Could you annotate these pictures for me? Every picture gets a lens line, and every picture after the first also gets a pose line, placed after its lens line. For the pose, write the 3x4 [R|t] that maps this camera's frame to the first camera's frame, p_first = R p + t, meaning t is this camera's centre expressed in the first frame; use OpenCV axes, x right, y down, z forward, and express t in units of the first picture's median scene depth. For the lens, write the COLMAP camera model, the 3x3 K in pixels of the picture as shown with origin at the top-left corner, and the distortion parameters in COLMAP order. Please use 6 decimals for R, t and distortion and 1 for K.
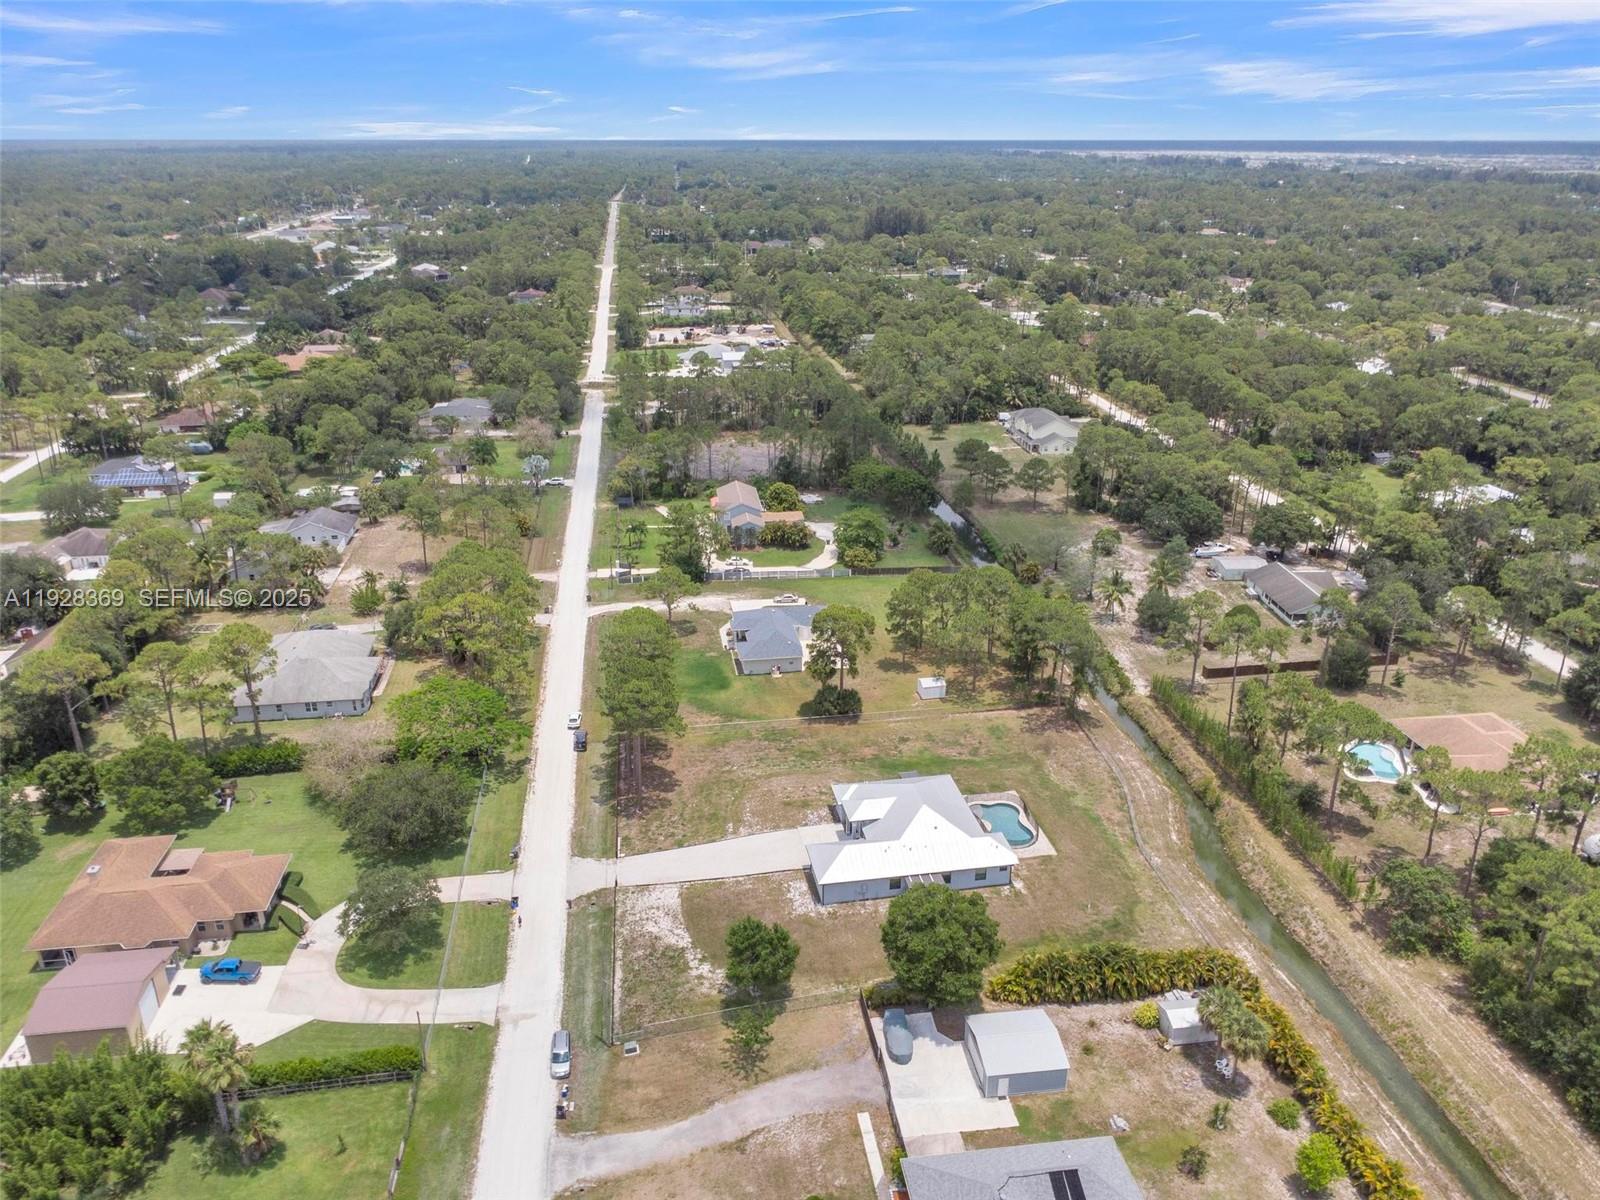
lens RADIAL K [[1164.2, 0, 800.9], [0, 1164.2, 589.8], [0, 0, 1]] dist [0.016583, -0.015736]
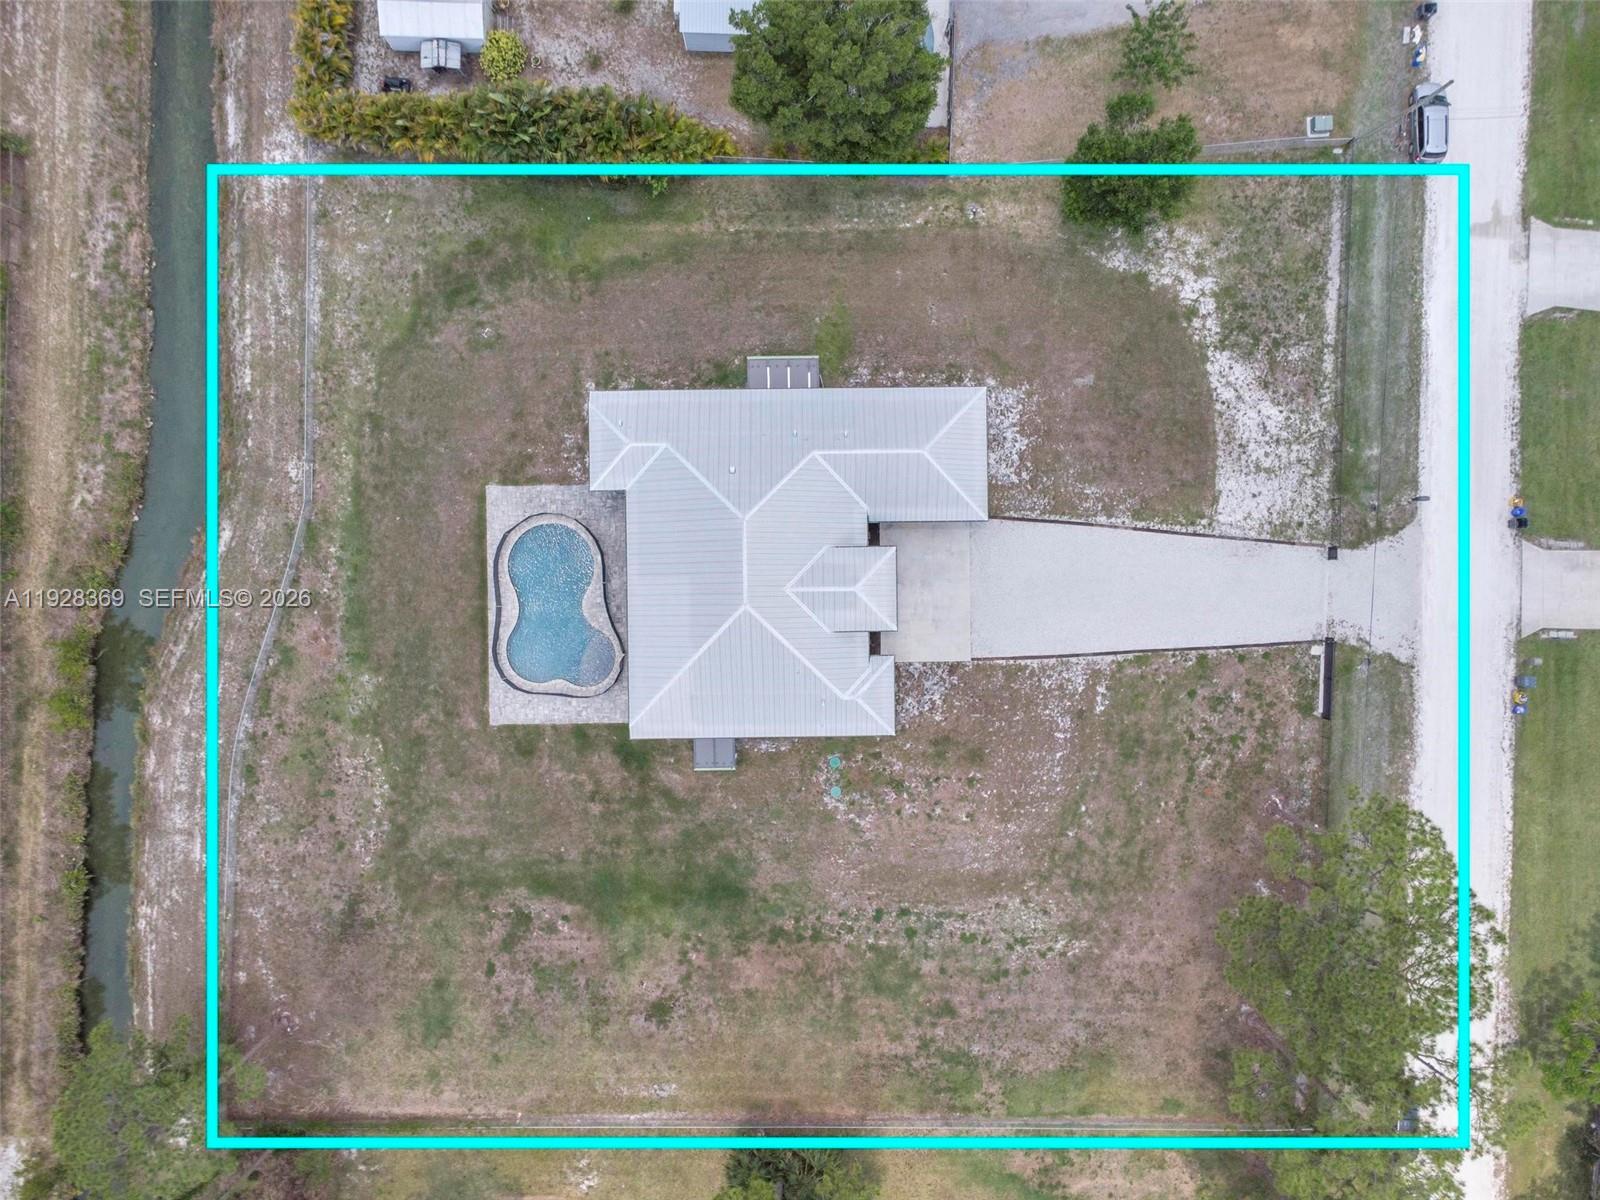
lens RADIAL K [[1164.2, 0, 805.7], [0, 1164.2, 604.7], [0, 0, 1]] dist [0.016583, -0.015736]
pose [[-0.985689, -0.168451, -0.006421, 0.084144], [0.057839, -0.373734, 0.925731, -0.285165], [-0.158340, 0.912111, 0.378129, 0.917830]]
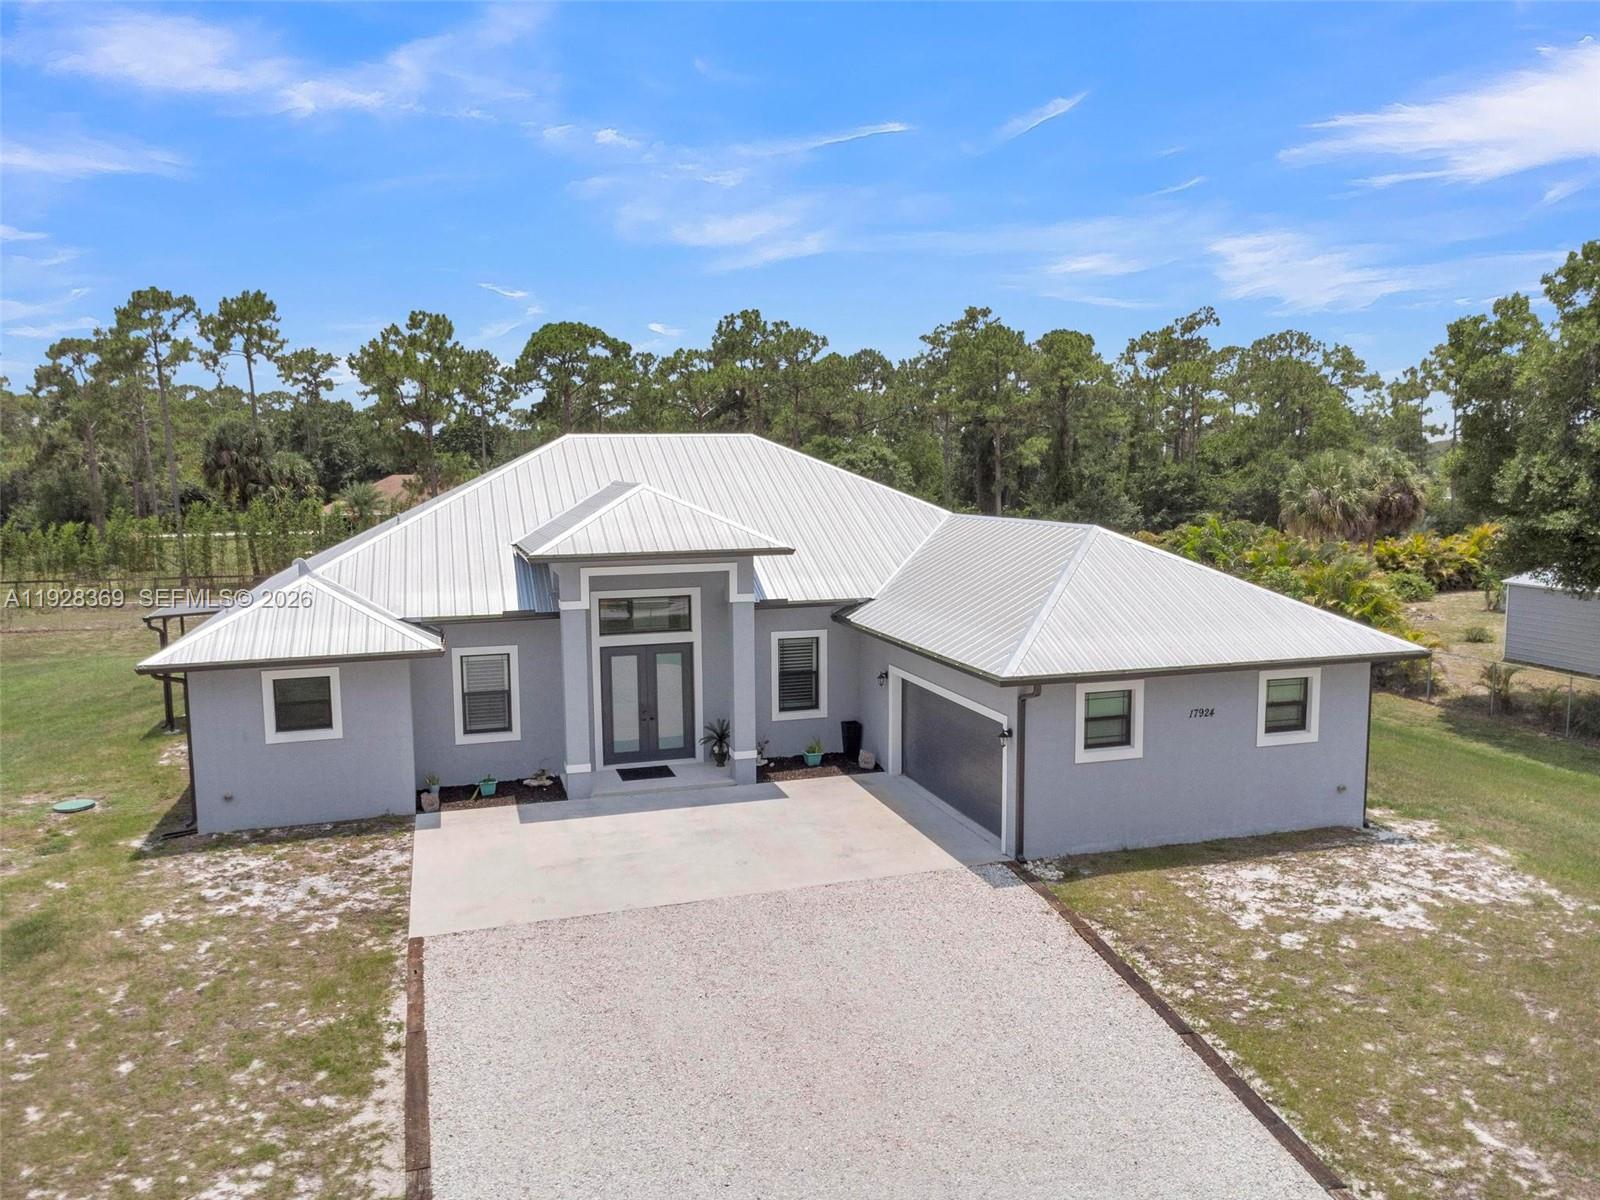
lens RADIAL K [[1164.2, 0, 799.5], [0, 1164.2, 595.1], [0, 0, 1]] dist [0.016583, -0.015736]
pose [[-0.115324, -0.112696, 0.986914, -0.125995], [0.369509, 0.917376, 0.147933, 0.196683], [-0.922043, 0.381734, -0.064154, 1.099814]]
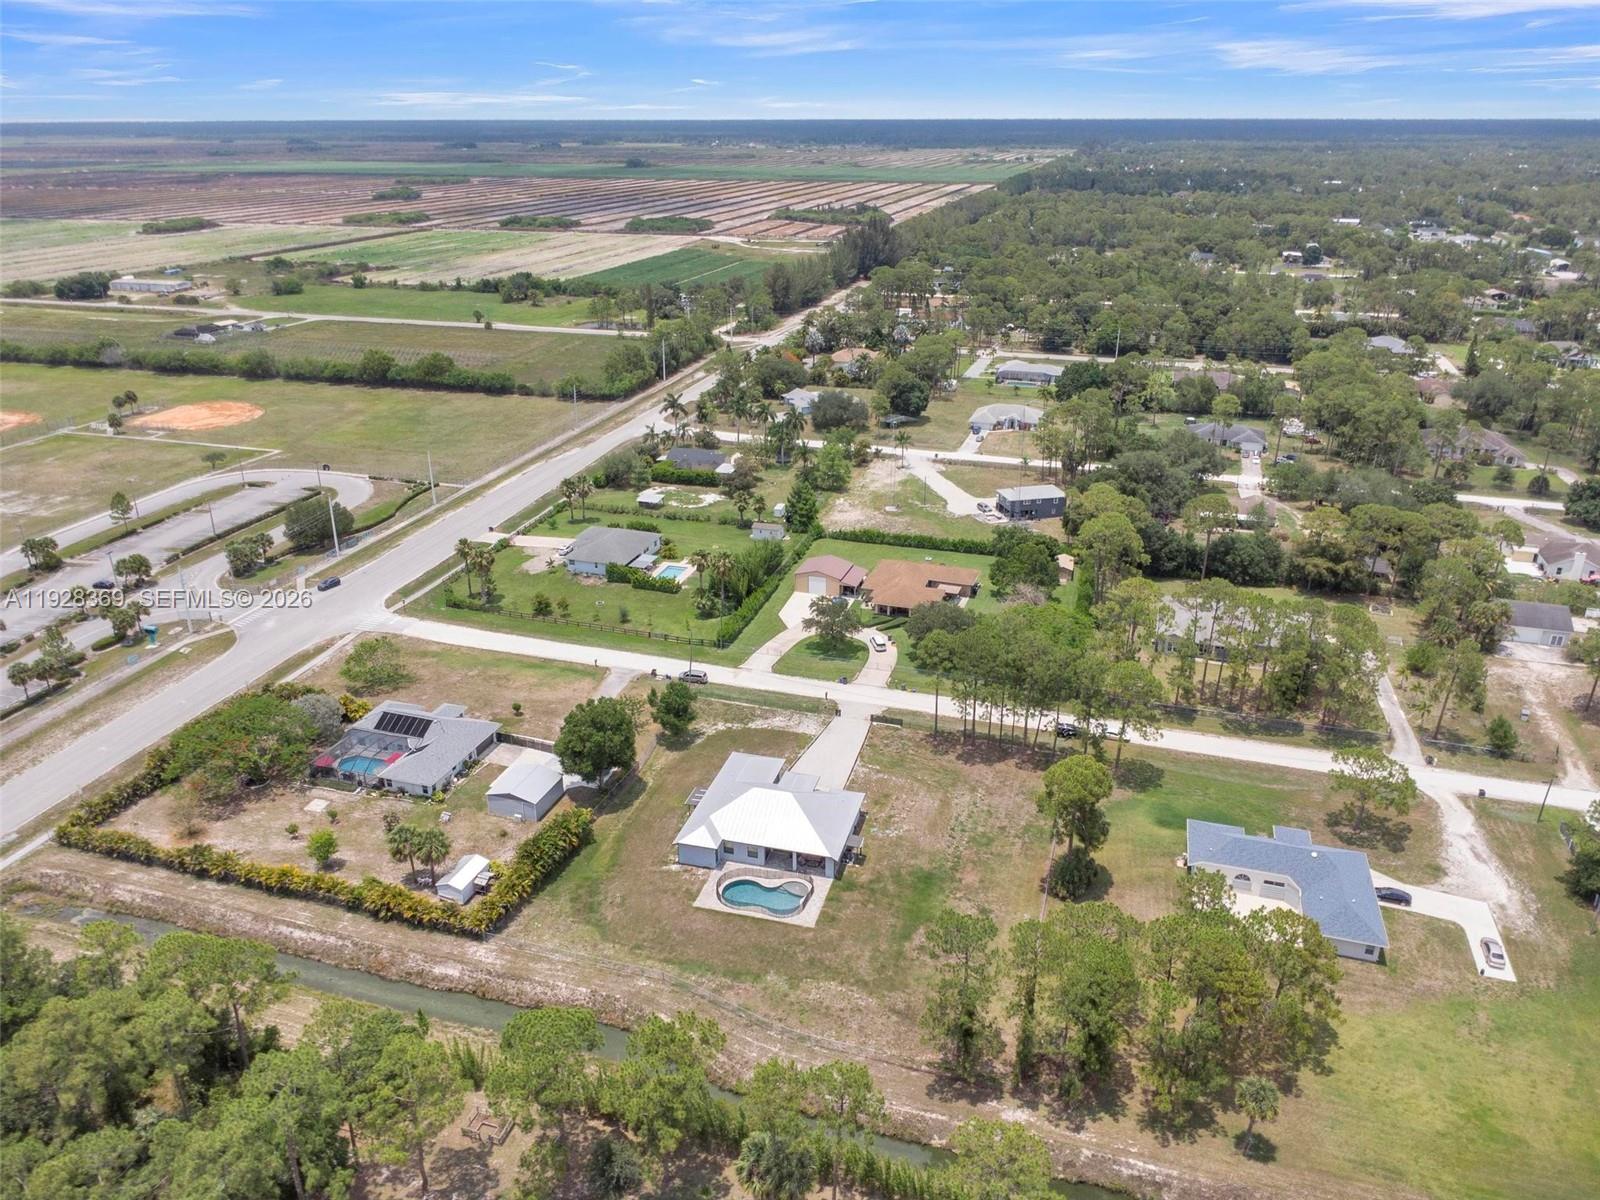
lens RADIAL K [[1164.2, 0, 801.4], [0, 1164.2, 628.6], [0, 0, 1]] dist [0.016583, -0.015736]
pose [[-0.438844, 0.363853, -0.821601, 0.991814], [-0.330032, 0.785175, 0.524002, -0.550422], [0.835760, 0.501110, -0.224486, 1.301187]]
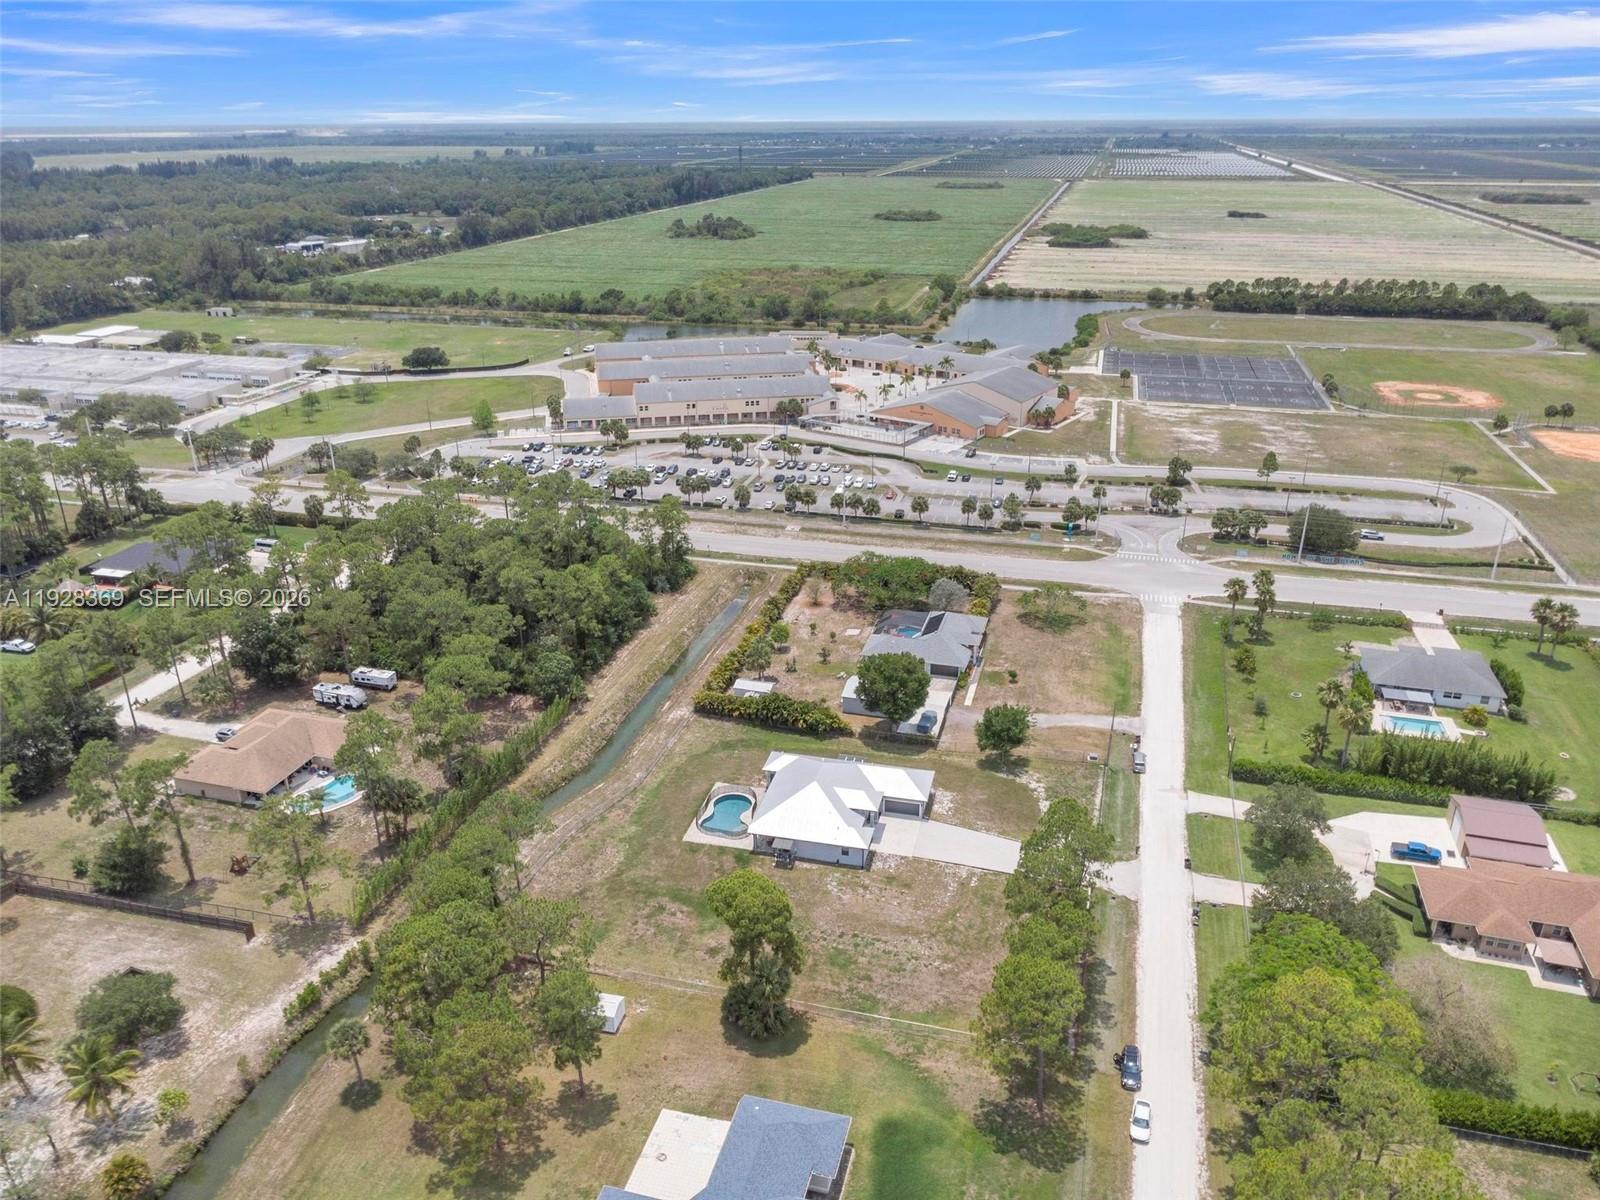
lens RADIAL K [[1164.2, 0, 786.6], [0, 1164.2, 602.9], [0, 0, 1]] dist [0.016583, -0.015736]
pose [[-0.907821, -0.162724, 0.386499, -0.300304], [0.155528, 0.725274, 0.670663, -0.758191], [-0.389451, 0.668953, -0.633111, 1.764794]]
